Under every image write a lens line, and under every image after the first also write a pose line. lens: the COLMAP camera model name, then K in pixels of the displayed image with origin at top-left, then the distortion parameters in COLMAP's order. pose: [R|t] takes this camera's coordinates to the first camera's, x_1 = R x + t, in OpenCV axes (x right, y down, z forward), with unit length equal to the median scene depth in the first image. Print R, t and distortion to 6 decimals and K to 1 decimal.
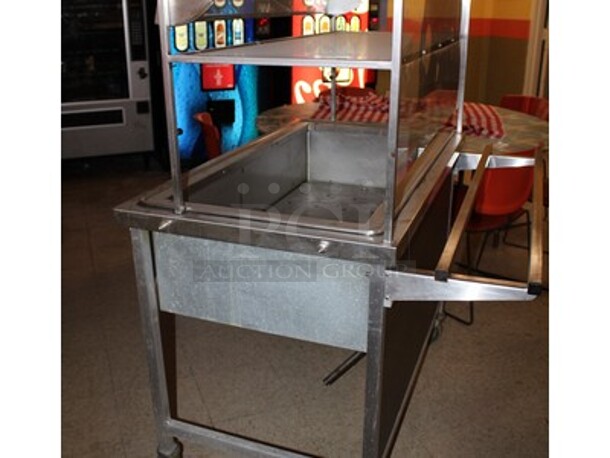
lens RADIAL K [[594.4, 0, 305.0], [0, 594.4, 229.0], [0, 0, 1]] dist [-0.106088, -0.000451]
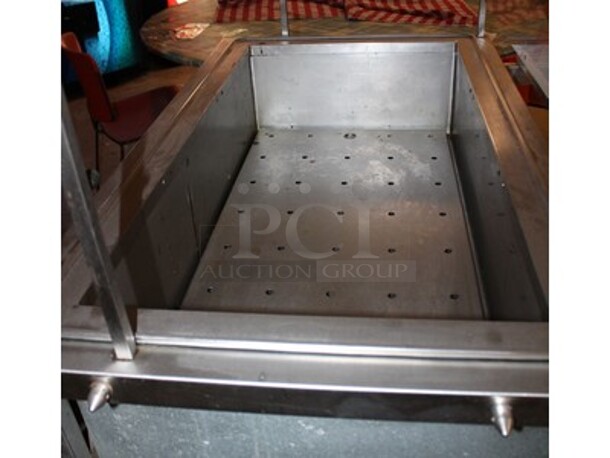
lens RADIAL K [[594.4, 0, 305.0], [0, 594.4, 229.0], [0, 0, 1]] dist [-0.106088, -0.000451]
pose [[0.968197, -0.173675, 0.180086, -0.038847], [0.135056, 0.968730, 0.208140, -0.048888], [-0.210603, -0.177199, 0.961378, 0.154275]]
